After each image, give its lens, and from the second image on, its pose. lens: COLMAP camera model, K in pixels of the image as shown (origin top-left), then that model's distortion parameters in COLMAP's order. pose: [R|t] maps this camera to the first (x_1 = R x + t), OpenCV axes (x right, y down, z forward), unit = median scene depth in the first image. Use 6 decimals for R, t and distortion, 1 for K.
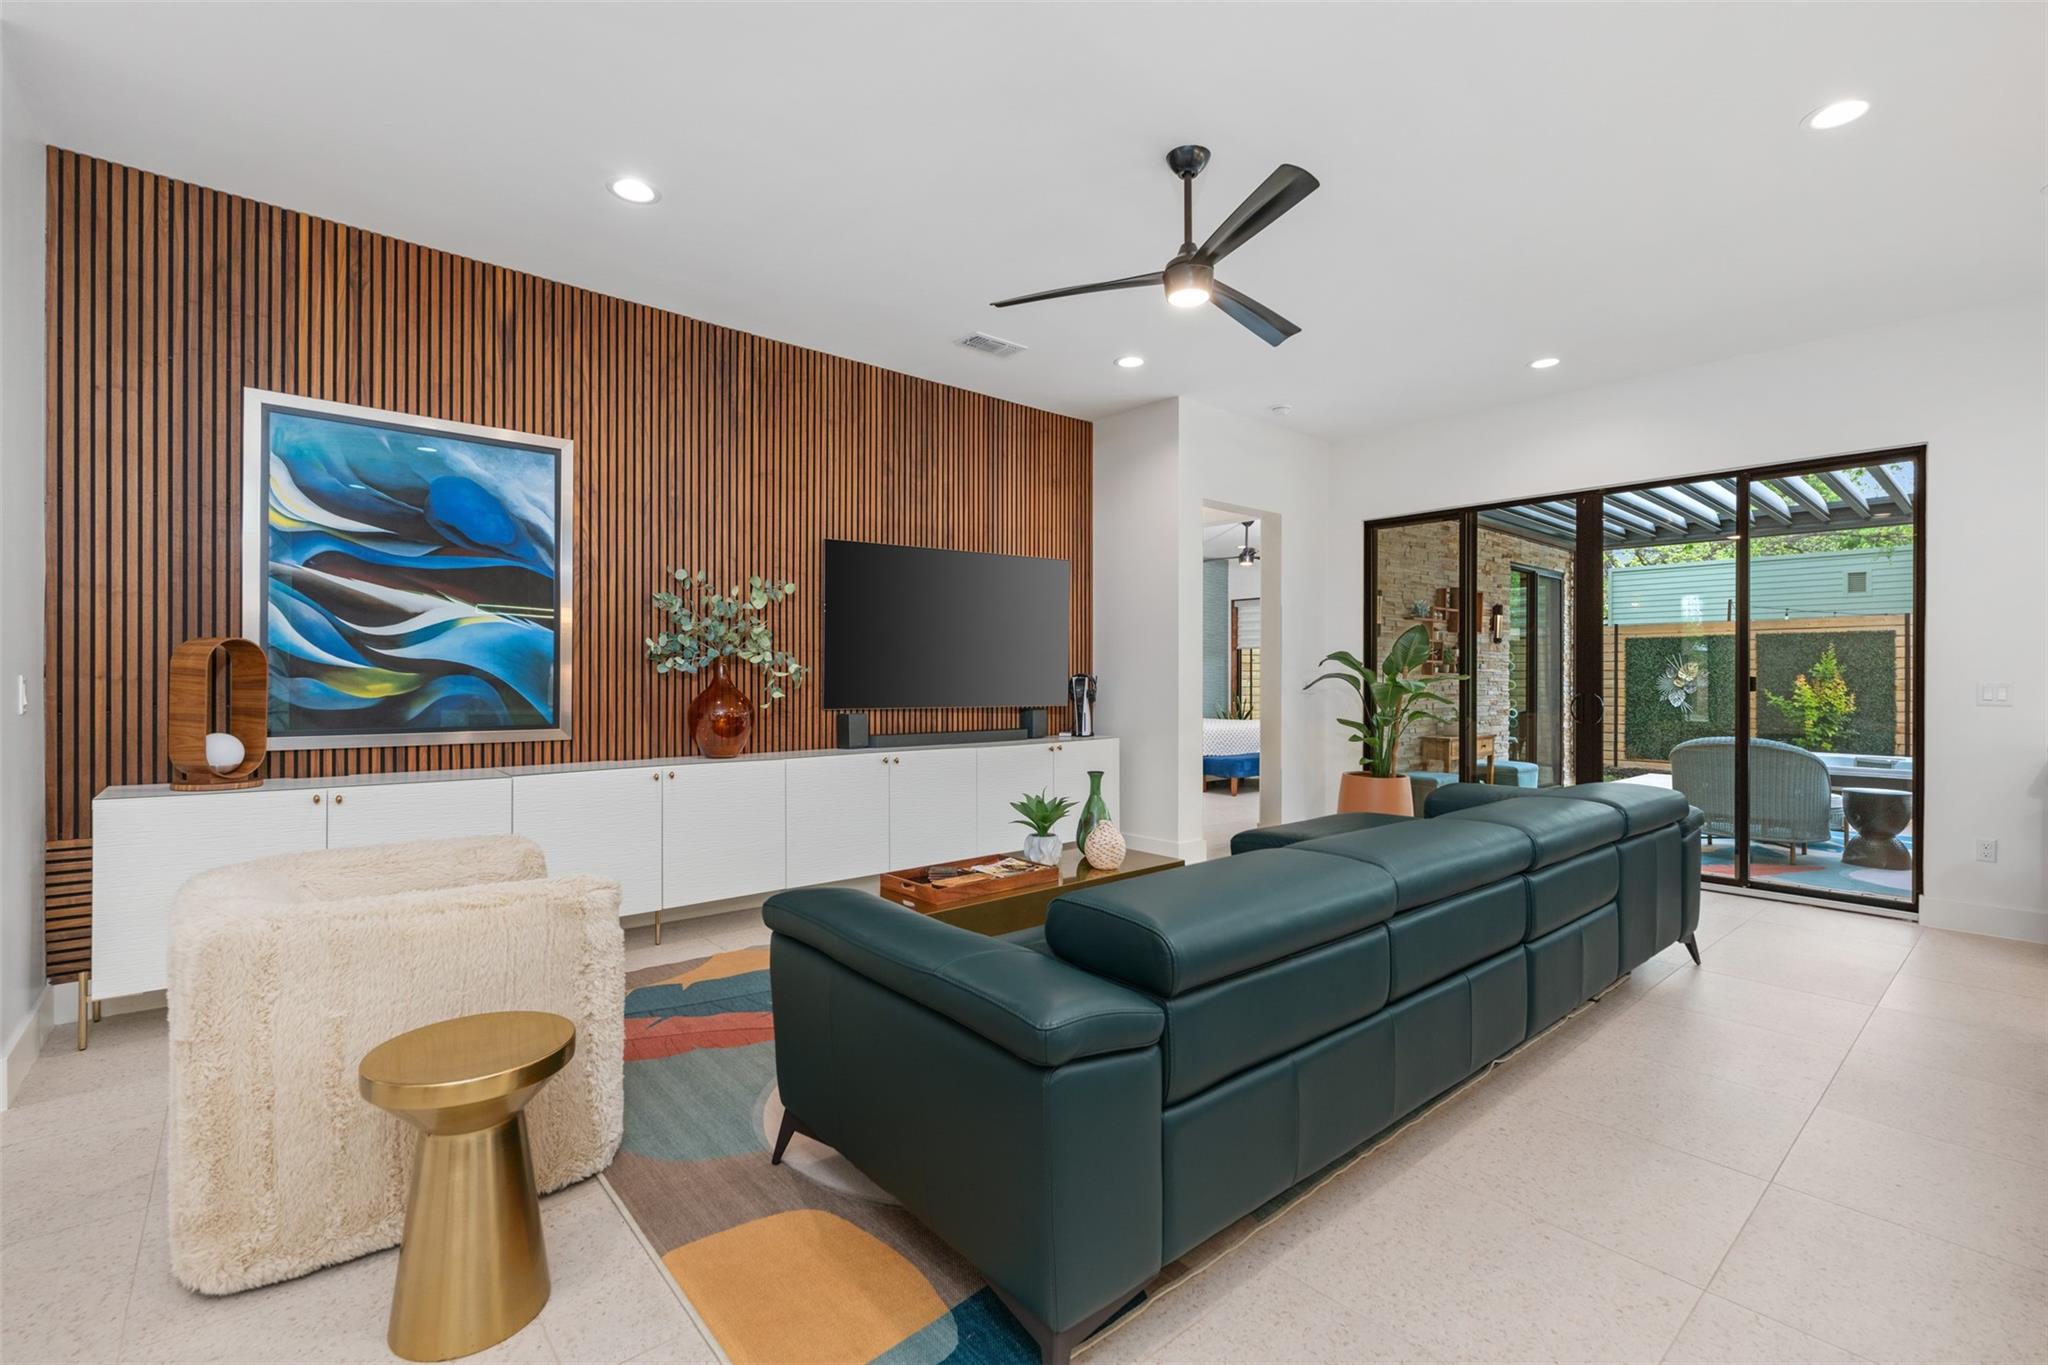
lens RADIAL K [[897.2, 0, 1016.9], [0, 897.2, 677.3], [0, 0, 1]] dist [-0.001606, -0.000021]
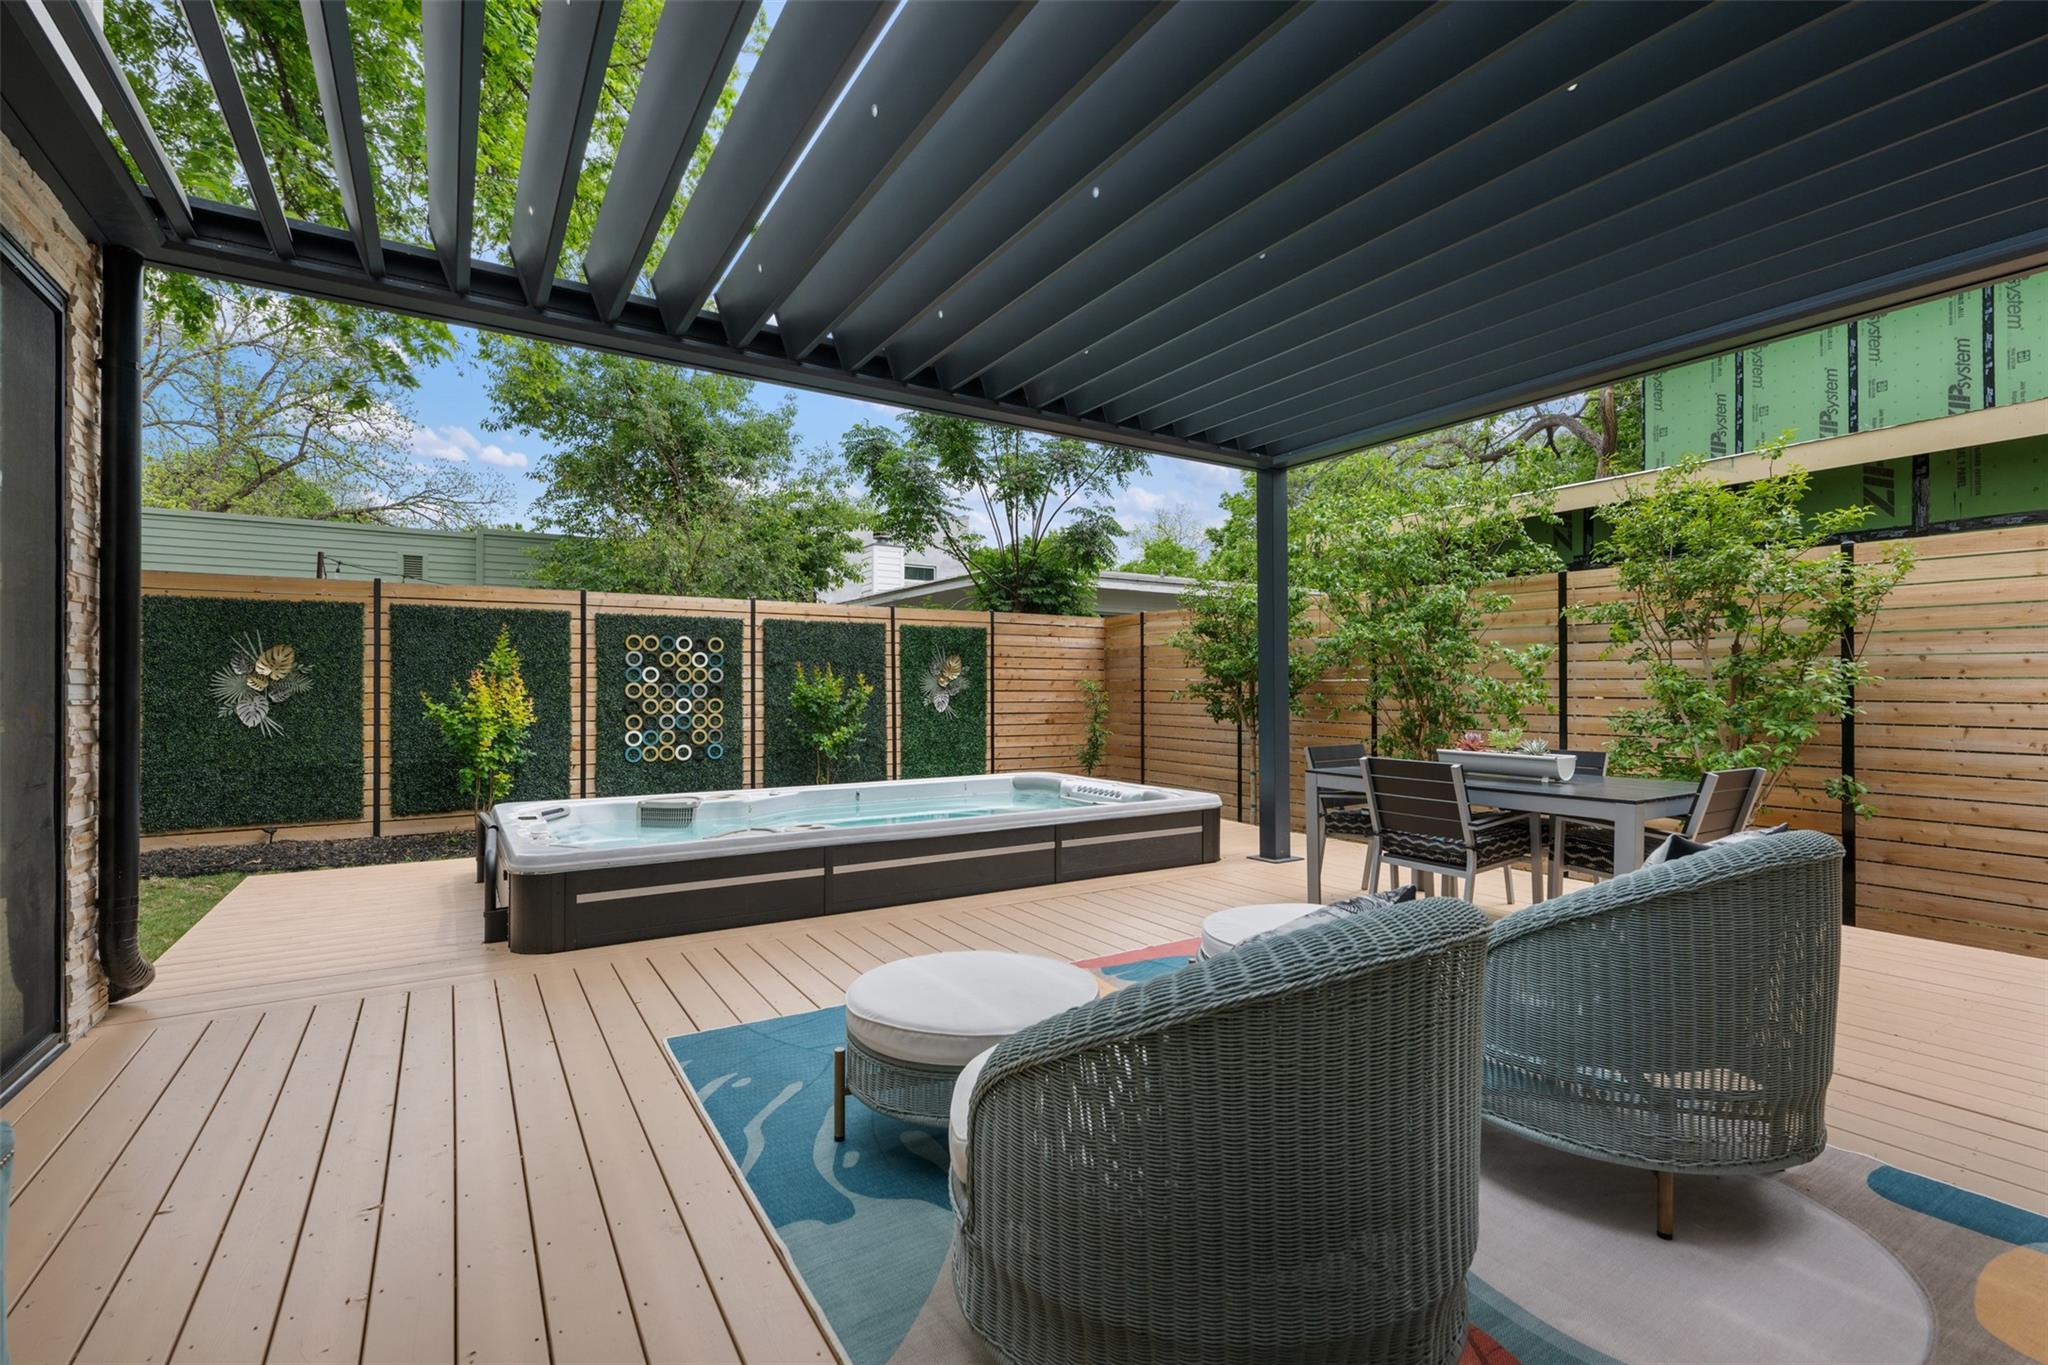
lens RADIAL K [[897.2, 0, 1017.1], [0, 897.2, 684.4], [0, 0, 1]] dist [-0.001606, -0.000021]
pose [[0.135500, 0.000874, 0.990777, 0.293485], [-0.000627, 0.999999, -0.000796, 0.008210], [-0.990777, -0.000513, 0.135501, 0.529557]]
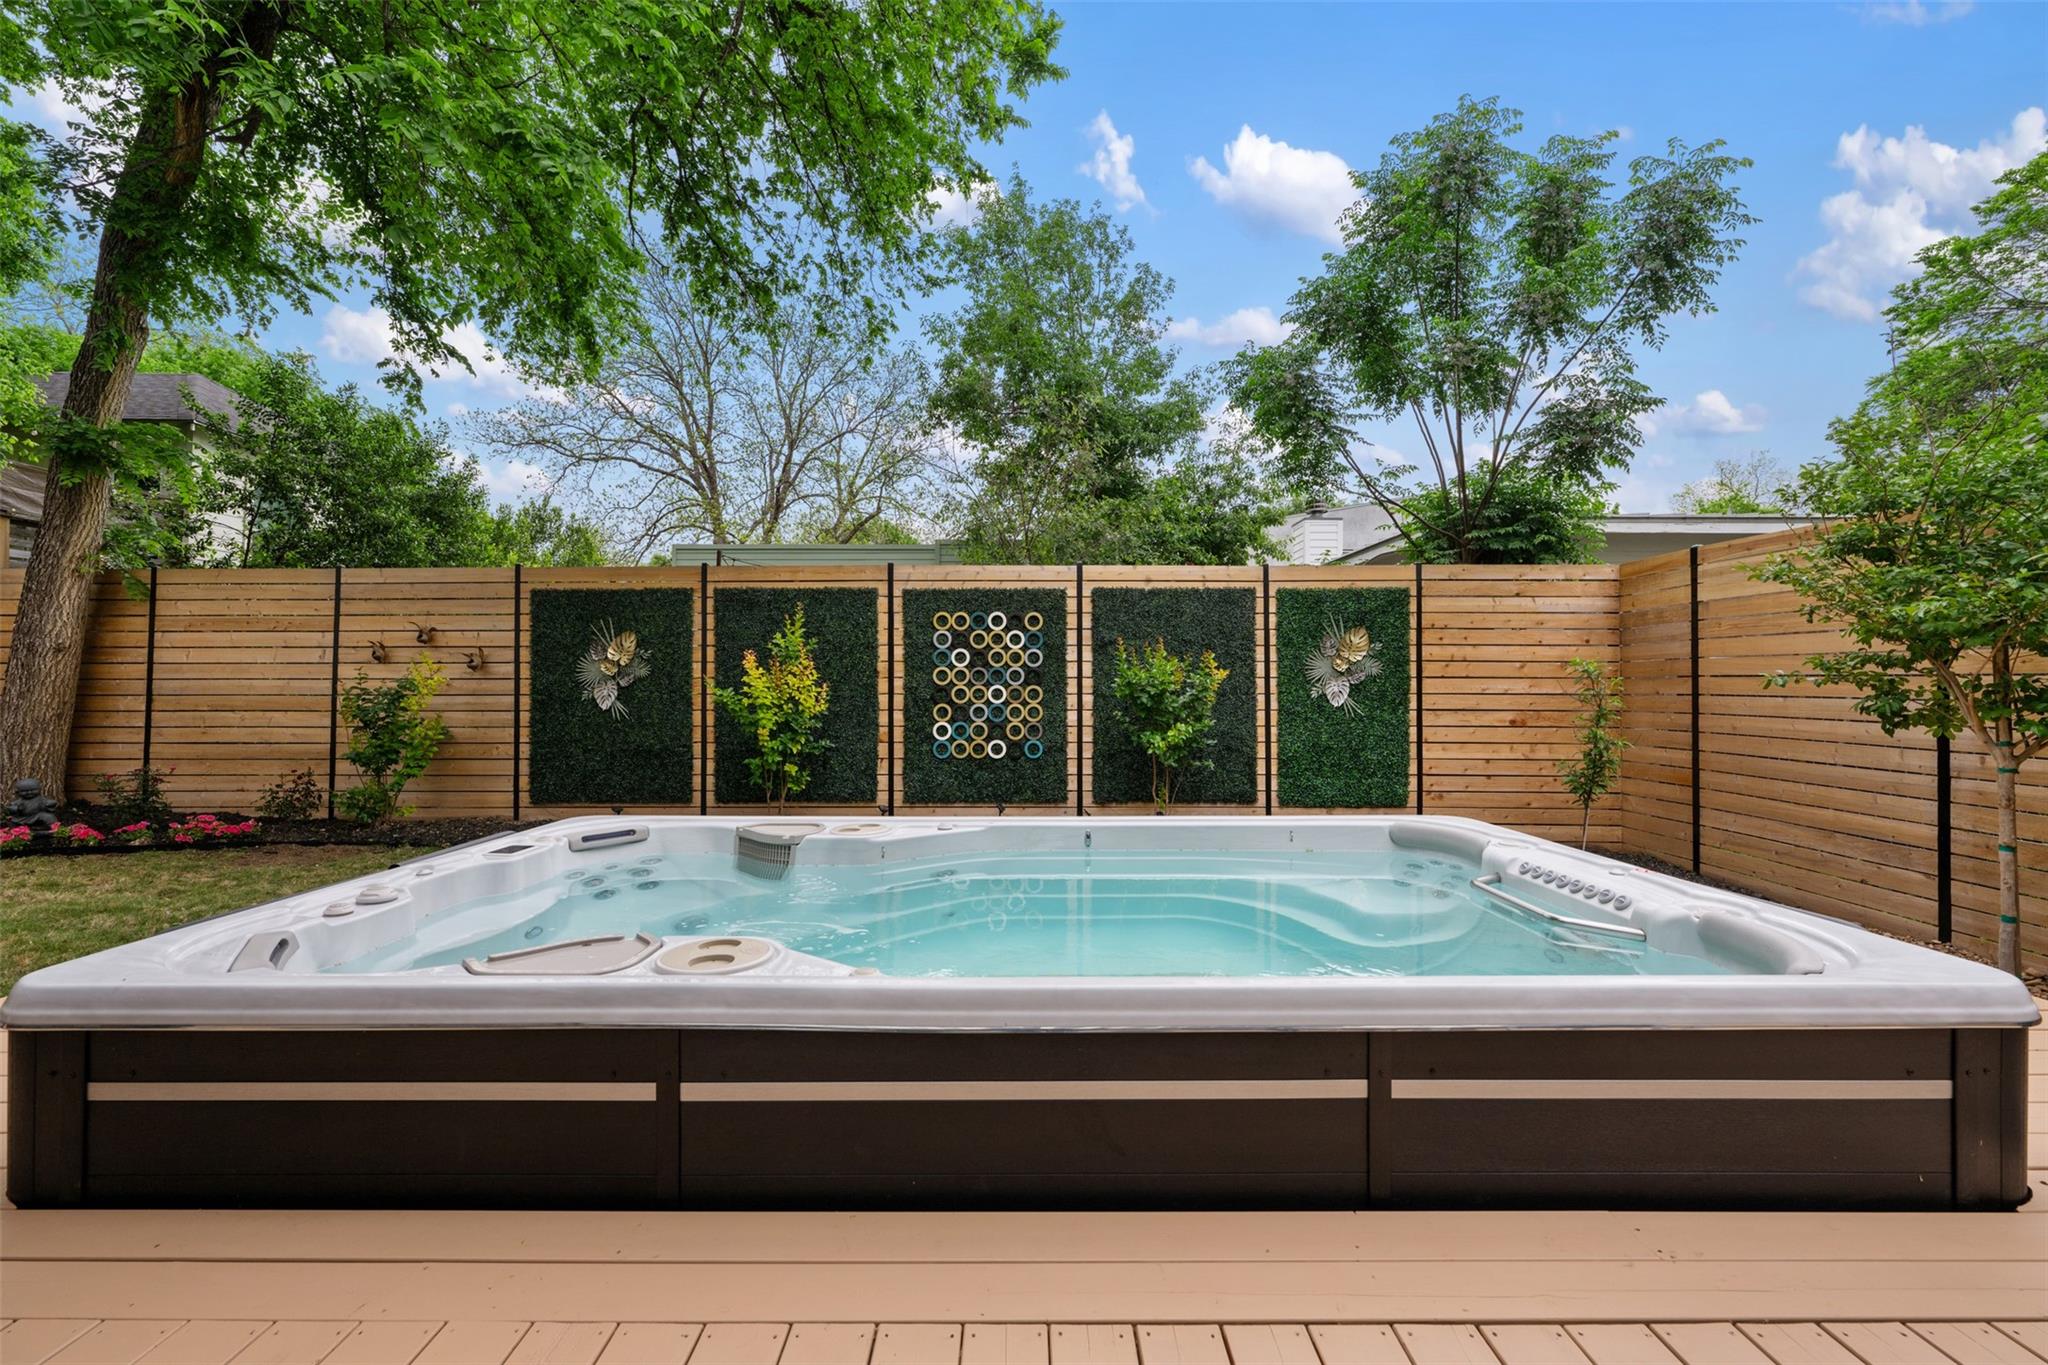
lens RADIAL K [[807.0, 0, 1021.6], [0, 807.0, 683.2], [0, 0, 1]] dist [-0.001364, 0.000472]
pose [[0.638495, -0.000205, 0.769626, 0.582259], [0.000661, 1.000000, -0.000282, 0.018574], [-0.769626, 0.000689, 0.638495, 0.529140]]
